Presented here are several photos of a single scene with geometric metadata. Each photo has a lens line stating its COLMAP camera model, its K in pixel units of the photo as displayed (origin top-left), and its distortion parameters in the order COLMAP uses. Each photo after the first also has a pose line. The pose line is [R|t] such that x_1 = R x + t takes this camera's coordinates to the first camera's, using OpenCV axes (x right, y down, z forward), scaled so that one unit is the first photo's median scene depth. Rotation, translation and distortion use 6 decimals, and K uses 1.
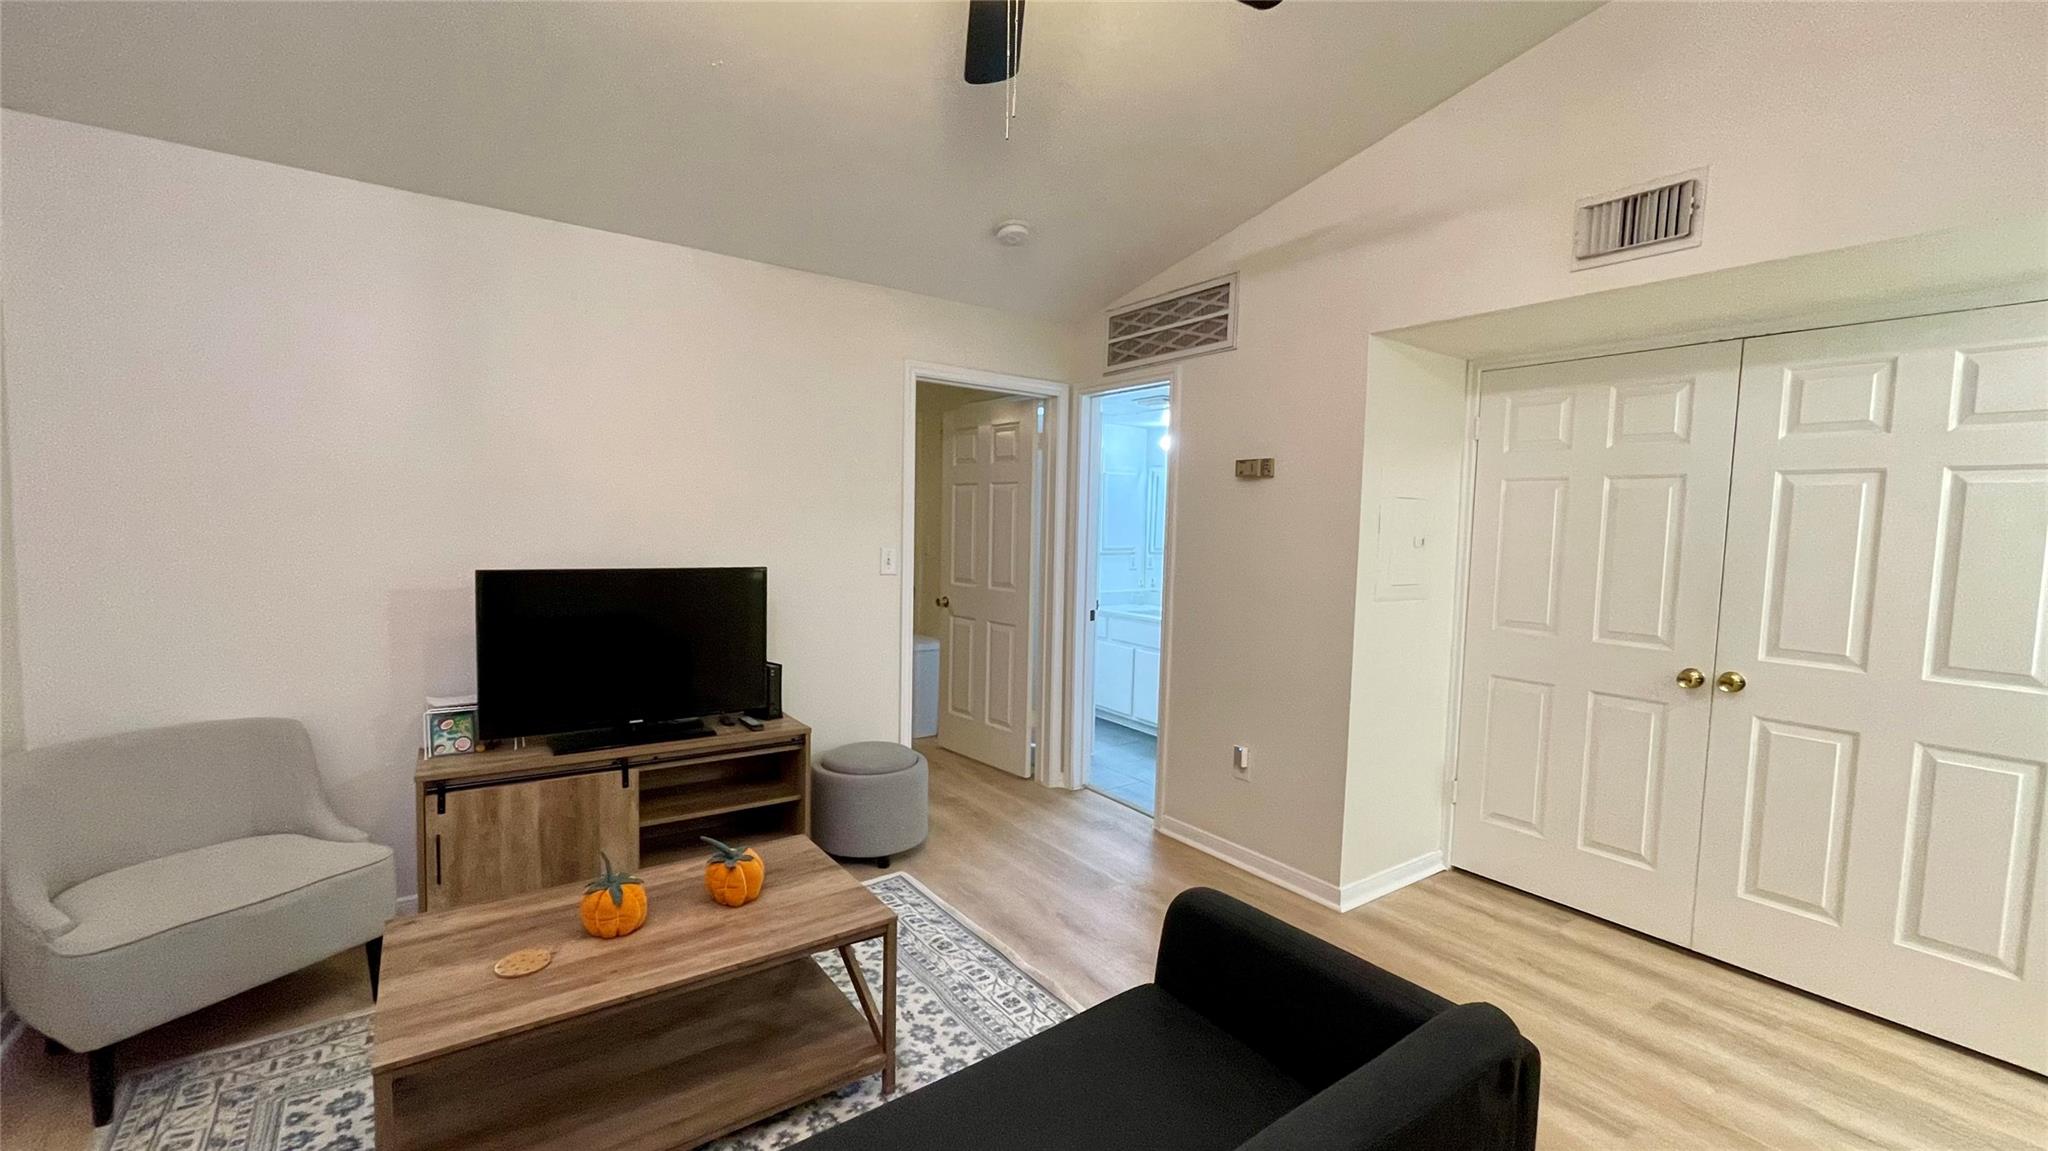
lens RADIAL K [[822.0, 0, 1028.7], [0, 822.0, 574.3], [0, 0, 1]] dist [-0.007949, 0.003608]
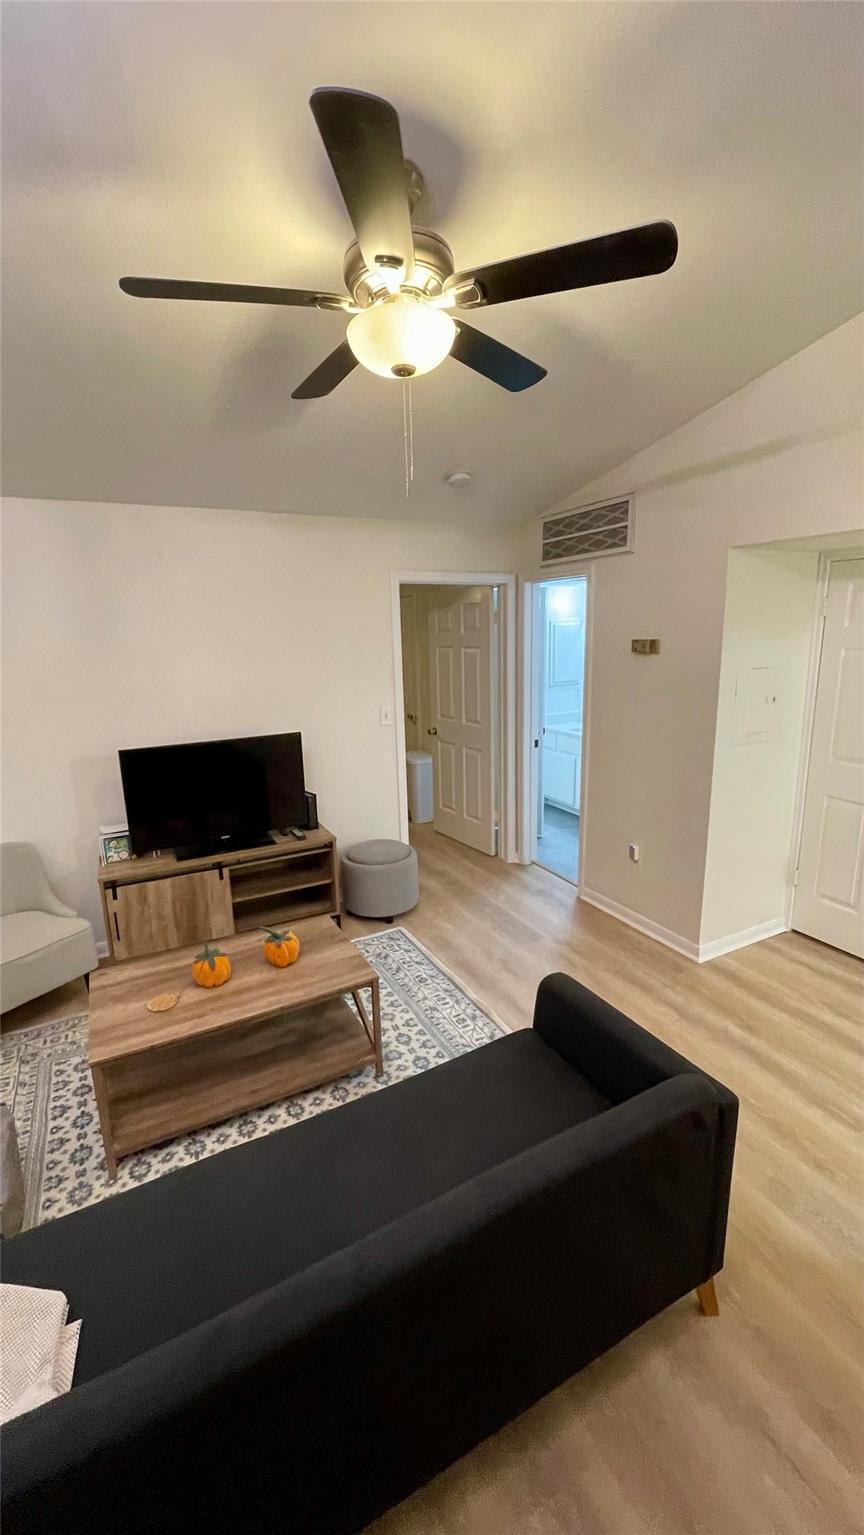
lens RADIAL K [[616.1, 0, 436.2], [0, 616.1, 765.3], [0, 0, 1]] dist [-0.007949, 0.003608]
pose [[0.989446, -0.016535, -0.143956, 0.093157], [0.038577, 0.987673, 0.151704, -0.121733], [0.139673, -0.155657, 0.977887, -0.072039]]
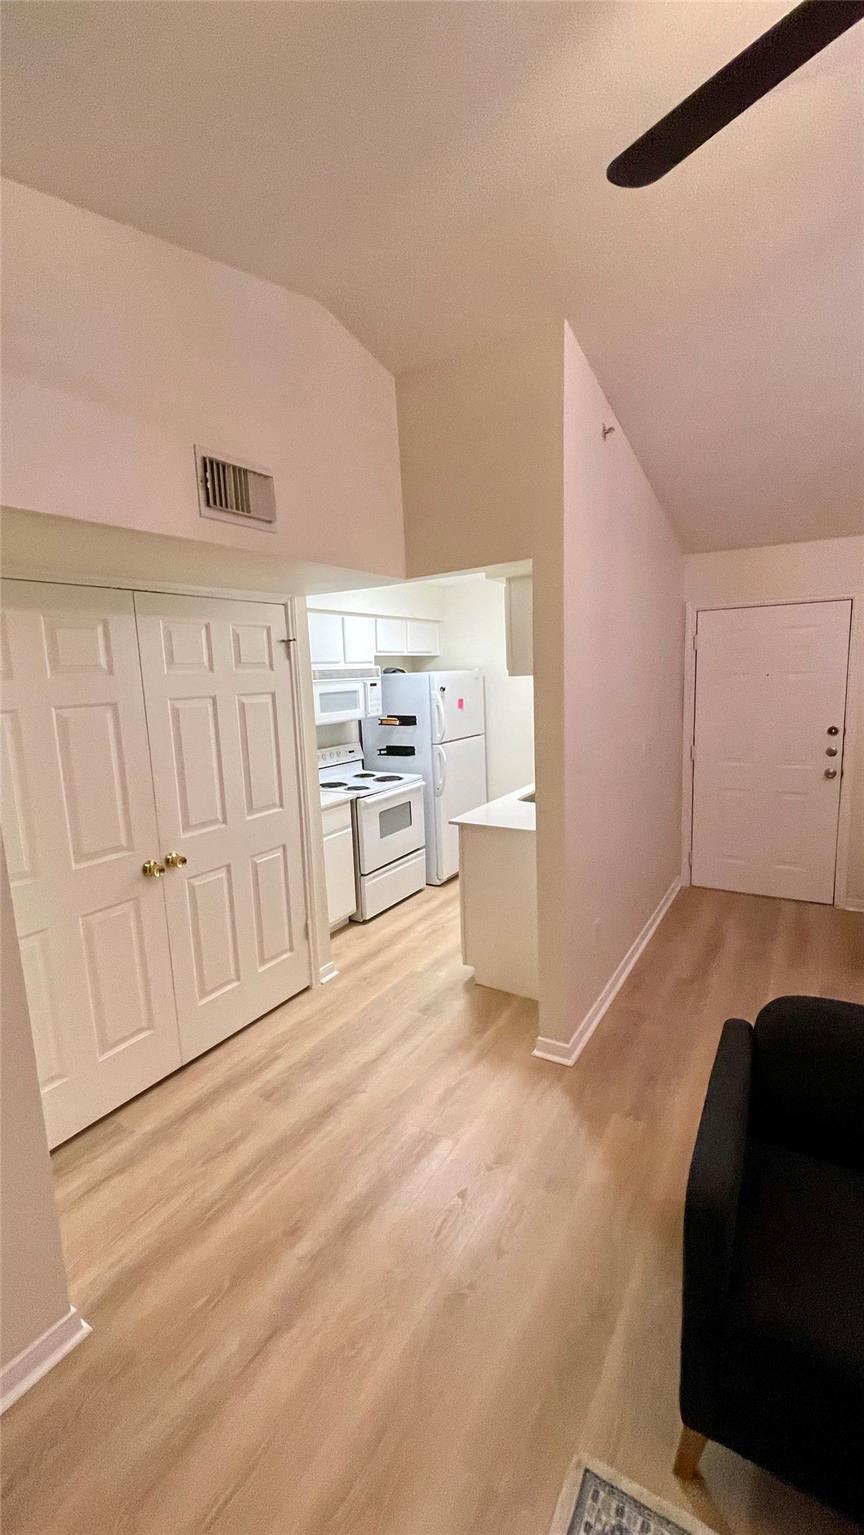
lens RADIAL K [[616.1, 0, 426.0], [0, 616.1, 770.5], [0, 0, 1]] dist [-0.007949, 0.003608]
pose [[-0.374638, -0.150113, 0.914938, -0.159371], [0.094475, 0.975490, 0.198732, -0.157753], [-0.922345, 0.160892, -0.351274, 0.911337]]
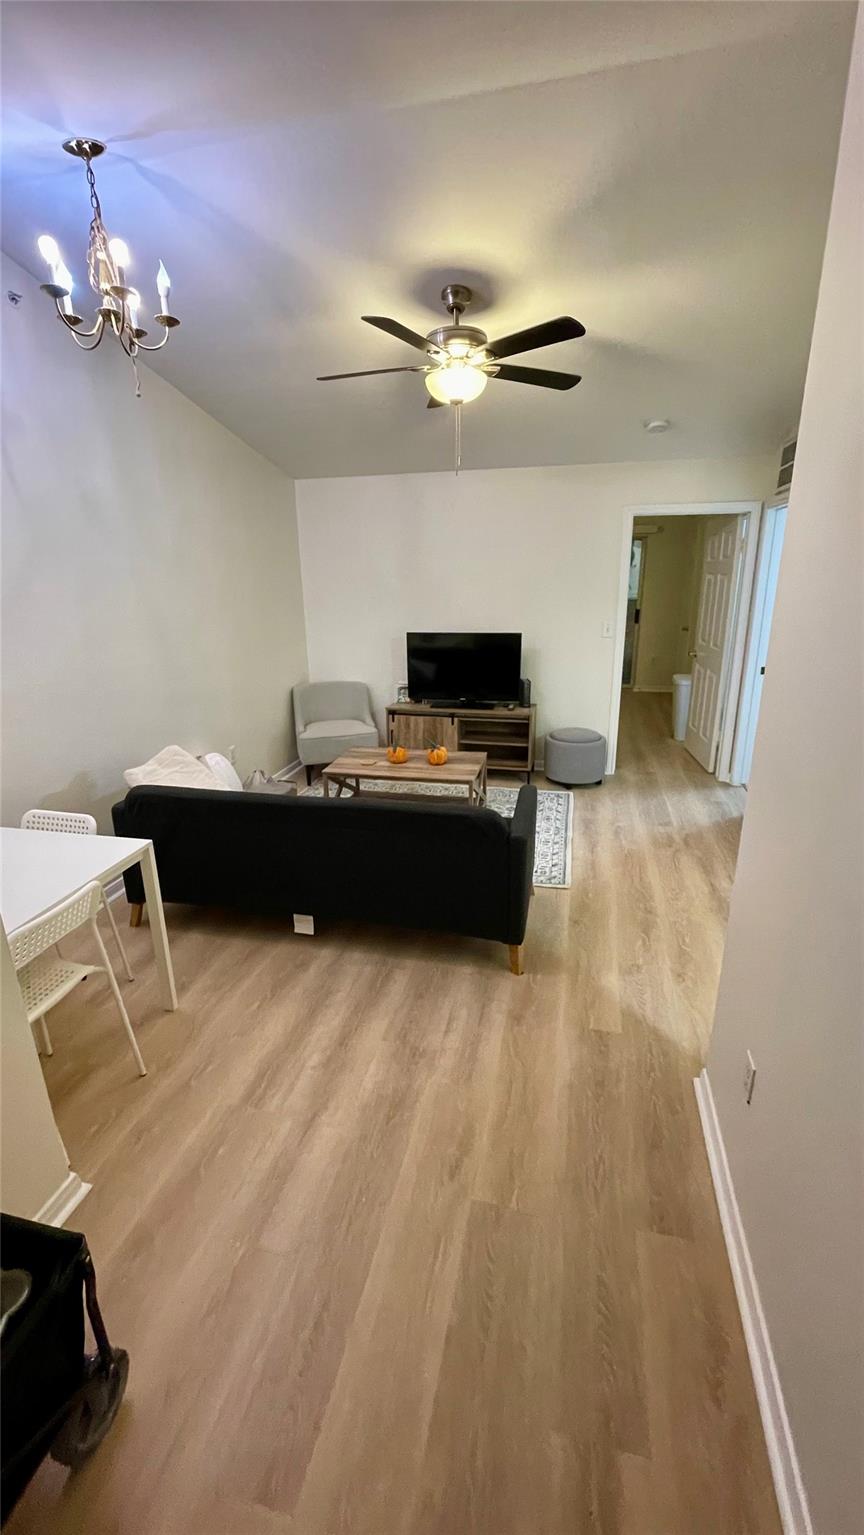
lens RADIAL K [[616.1, 0, 437.7], [0, 616.1, 764.2], [0, 0, 1]] dist [-0.007949, 0.003608]
pose [[0.653075, 0.189910, -0.733094, 0.819881], [-0.014068, 0.970921, 0.238986, -0.061955], [0.757163, -0.145762, 0.636756, -0.208792]]
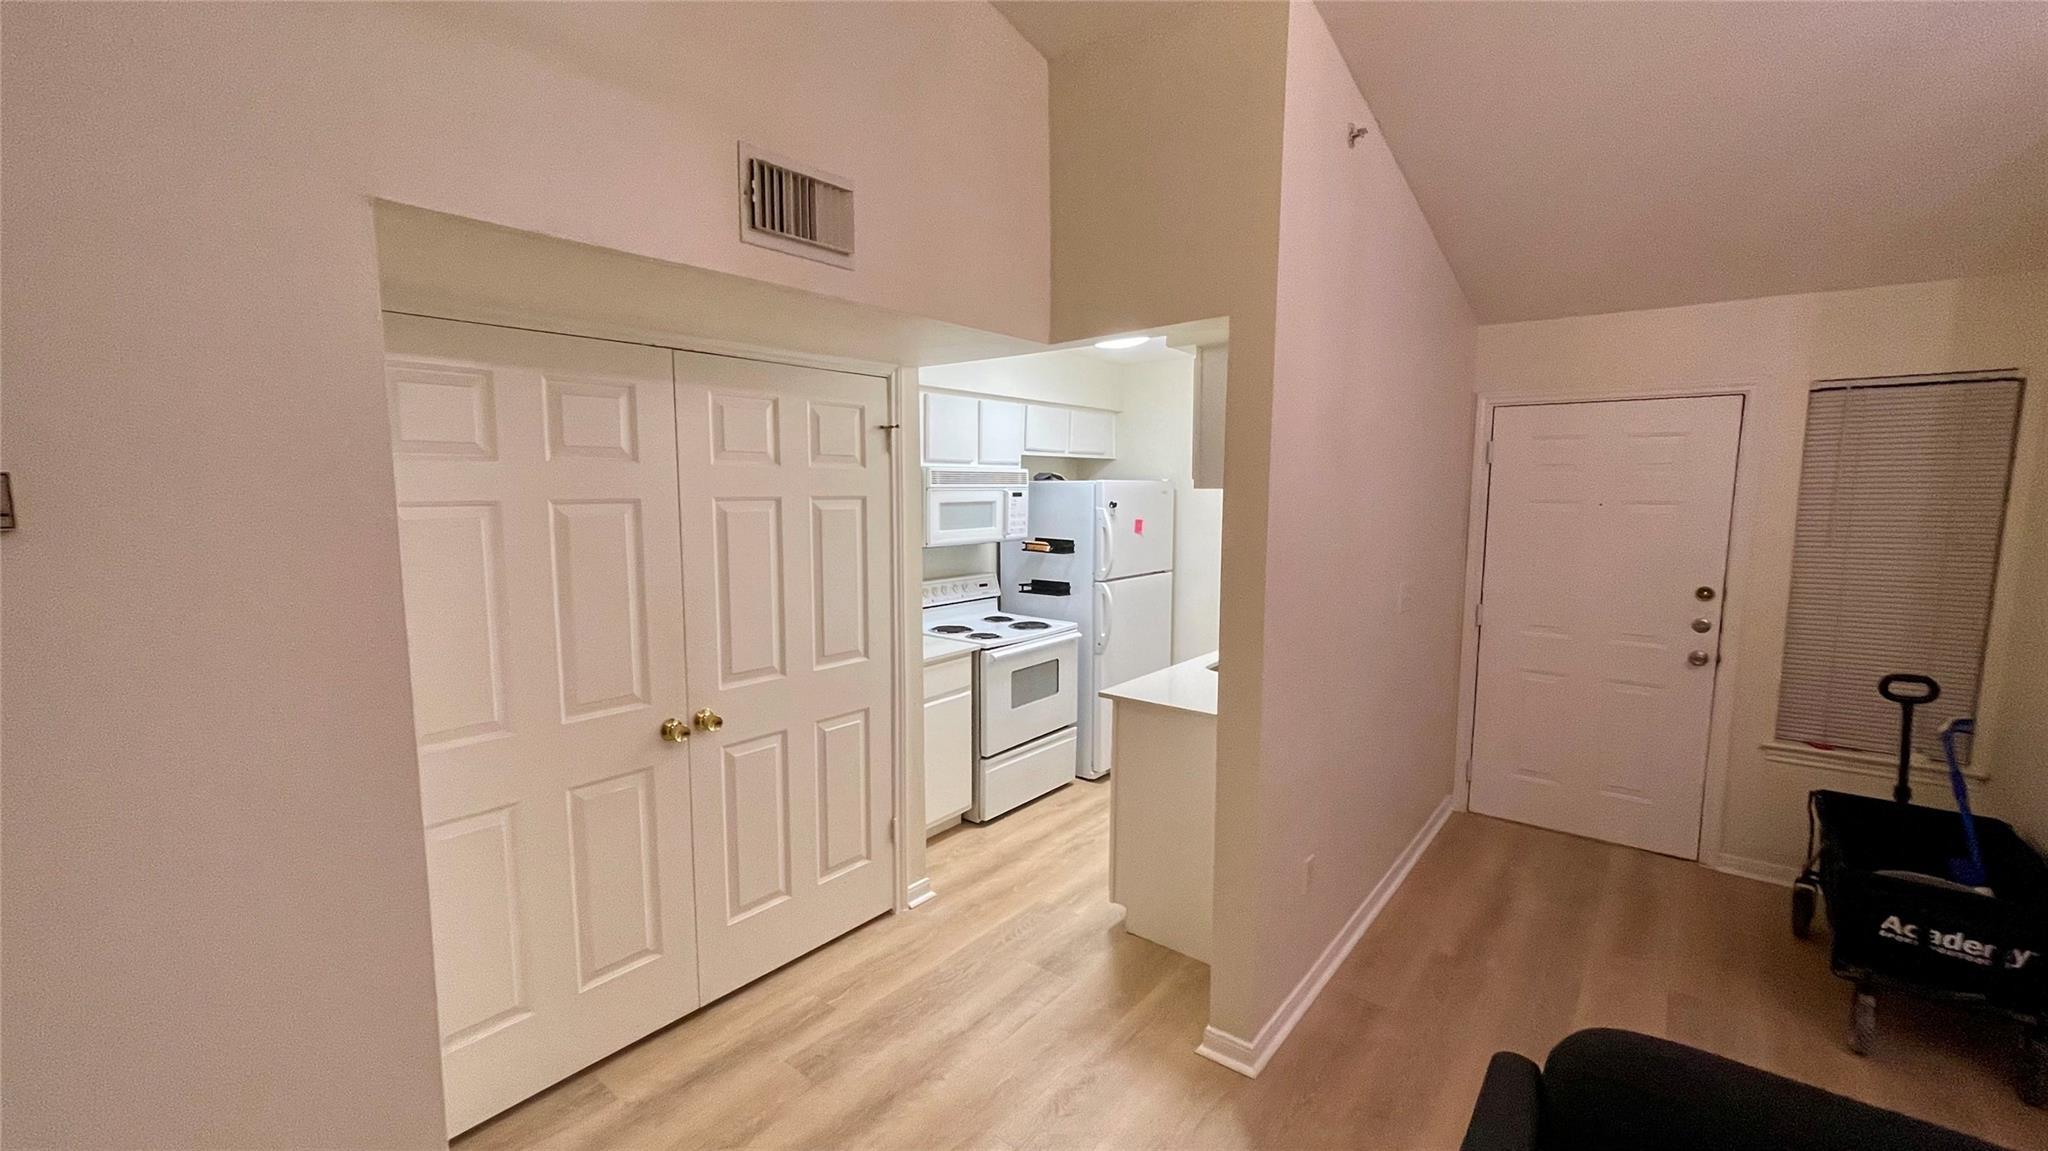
lens RADIAL K [[822.0, 0, 1015.3], [0, 822.0, 586.4], [0, 0, 1]] dist [-0.007949, 0.003608]
pose [[-0.256295, -0.136723, 0.956880, -0.112822], [0.059371, 0.985850, 0.156764, -0.142062], [-0.964774, 0.096989, -0.244551, 0.836167]]
